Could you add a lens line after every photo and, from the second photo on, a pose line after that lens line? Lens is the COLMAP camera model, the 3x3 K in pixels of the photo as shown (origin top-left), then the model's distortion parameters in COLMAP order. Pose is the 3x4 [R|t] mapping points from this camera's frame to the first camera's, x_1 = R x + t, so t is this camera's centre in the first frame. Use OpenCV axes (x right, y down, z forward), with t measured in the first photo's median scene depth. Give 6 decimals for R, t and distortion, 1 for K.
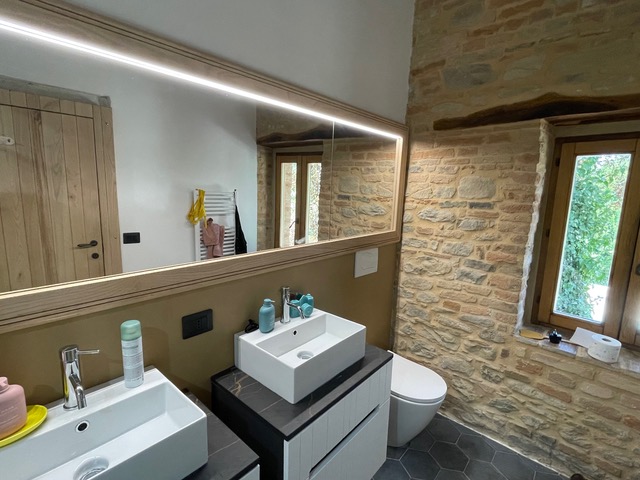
lens RADIAL K [[322.0, 0, 320.0], [0, 322.0, 240.0], [0, 0, 1]] dist [0.000803, 0.000014]
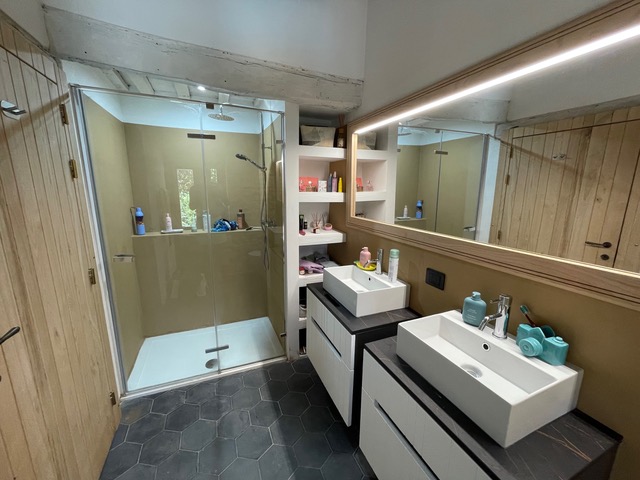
lens RADIAL K [[257.0, 0, 320.0], [0, 257.0, 240.0], [0, 0, 1]] dist [-0.000804, -0.000084]
pose [[-0.442827, 0.141046, -0.885443, 0.497942], [-0.171802, 0.955902, 0.238192, -0.049821], [0.879993, 0.257599, -0.399067, 0.596670]]
